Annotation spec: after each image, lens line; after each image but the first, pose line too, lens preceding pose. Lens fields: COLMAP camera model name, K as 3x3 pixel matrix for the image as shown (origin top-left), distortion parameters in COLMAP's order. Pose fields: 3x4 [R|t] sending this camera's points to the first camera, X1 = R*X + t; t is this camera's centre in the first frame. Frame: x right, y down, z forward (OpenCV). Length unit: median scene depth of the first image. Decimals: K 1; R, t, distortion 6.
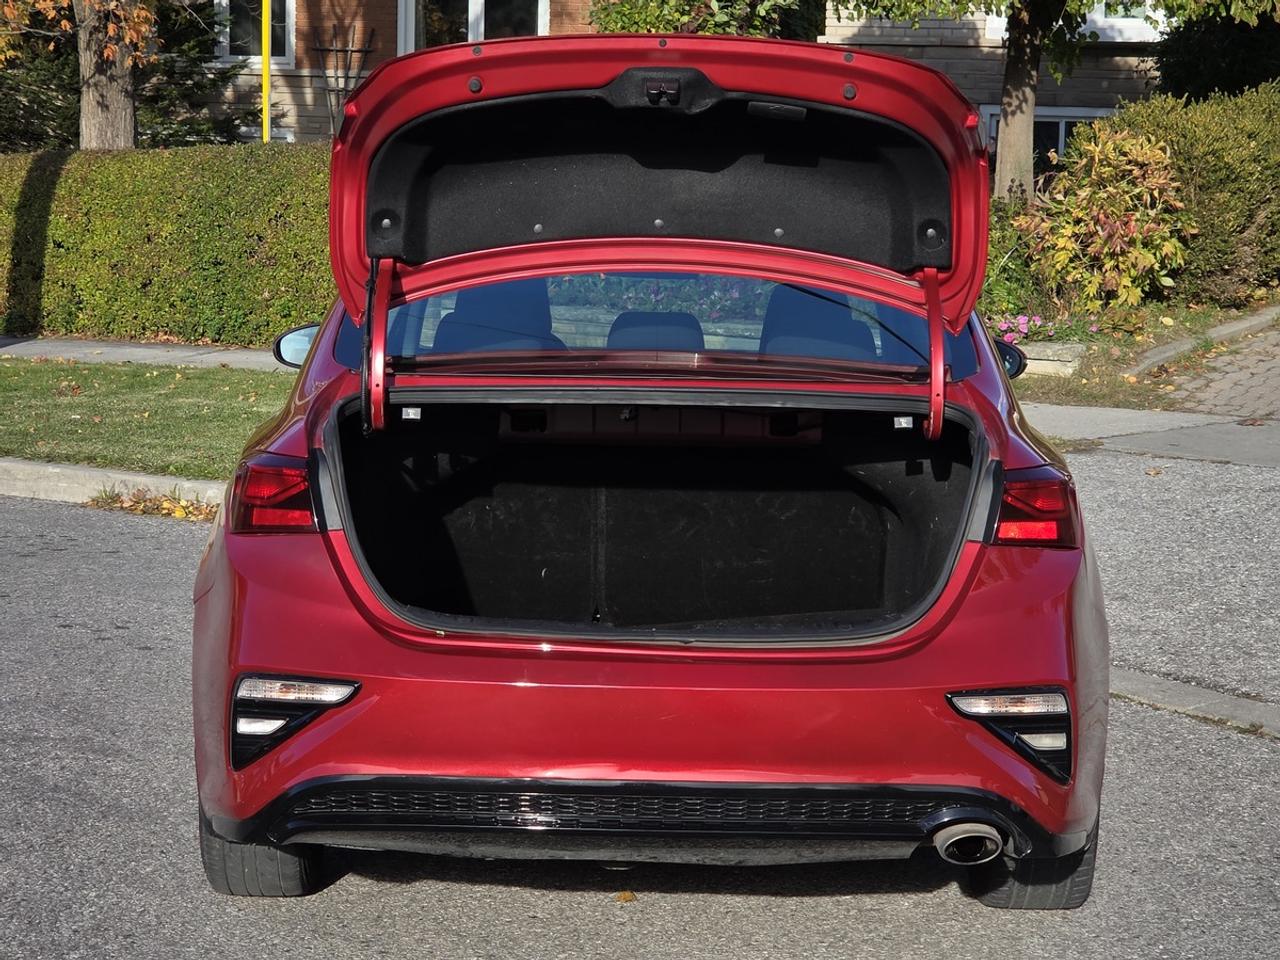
lens RADIAL K [[3085.7, 0, 634.0], [0, 3085.7, 467.8], [0, 0, 1]] dist [0.154746, 0.000000]
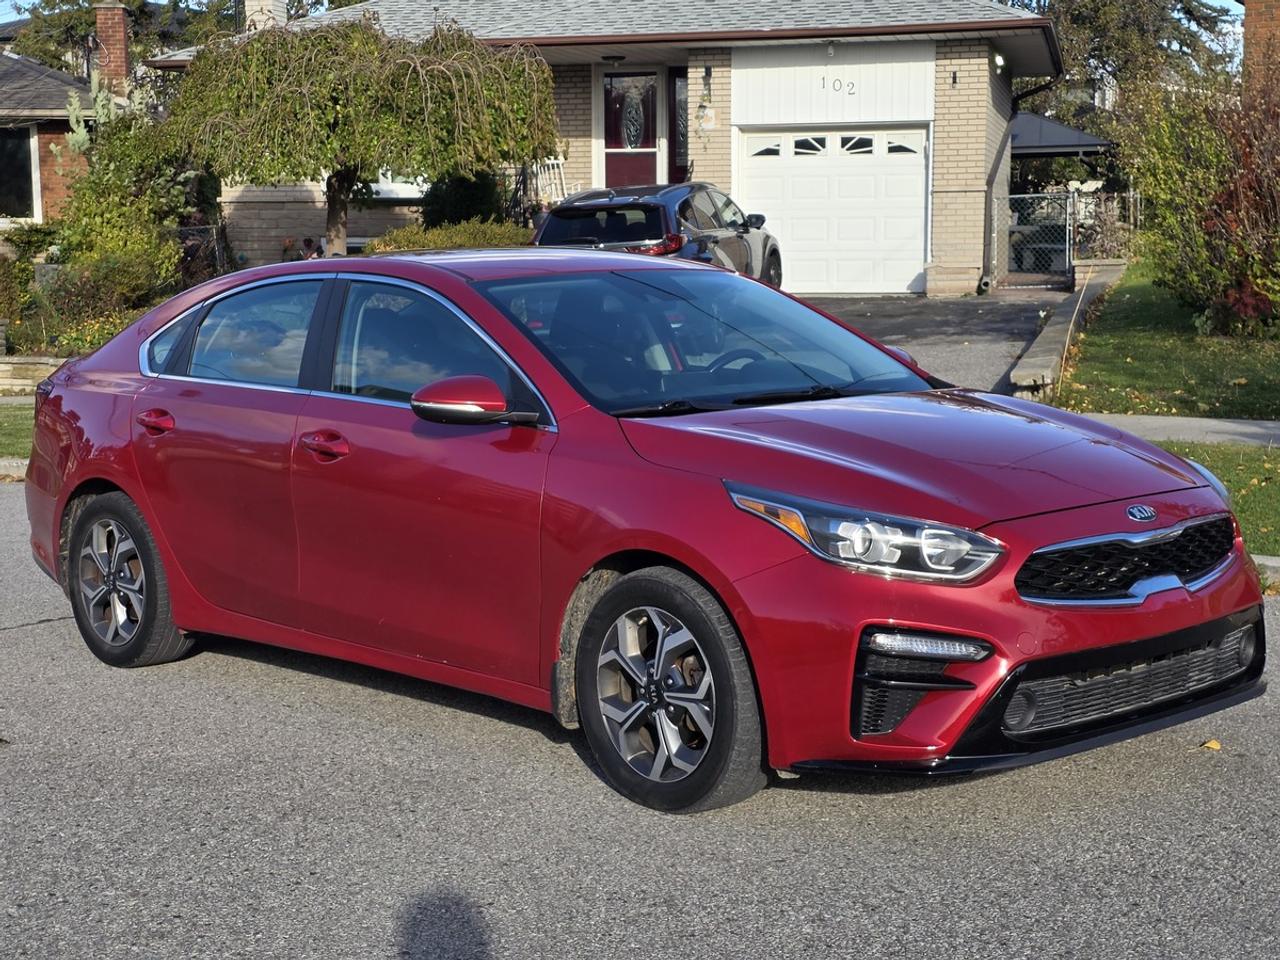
lens RADIAL K [[2021.2, 0, 641.1], [0, 2021.2, 455.8], [0, 0, 1]] dist [0.169823, 0.000000]
pose [[0.966114, -0.056980, 0.251750, -0.002702], [0.060171, 0.998176, -0.004990, 0.020792], [-0.251006, 0.019969, 0.967779, -0.129124]]
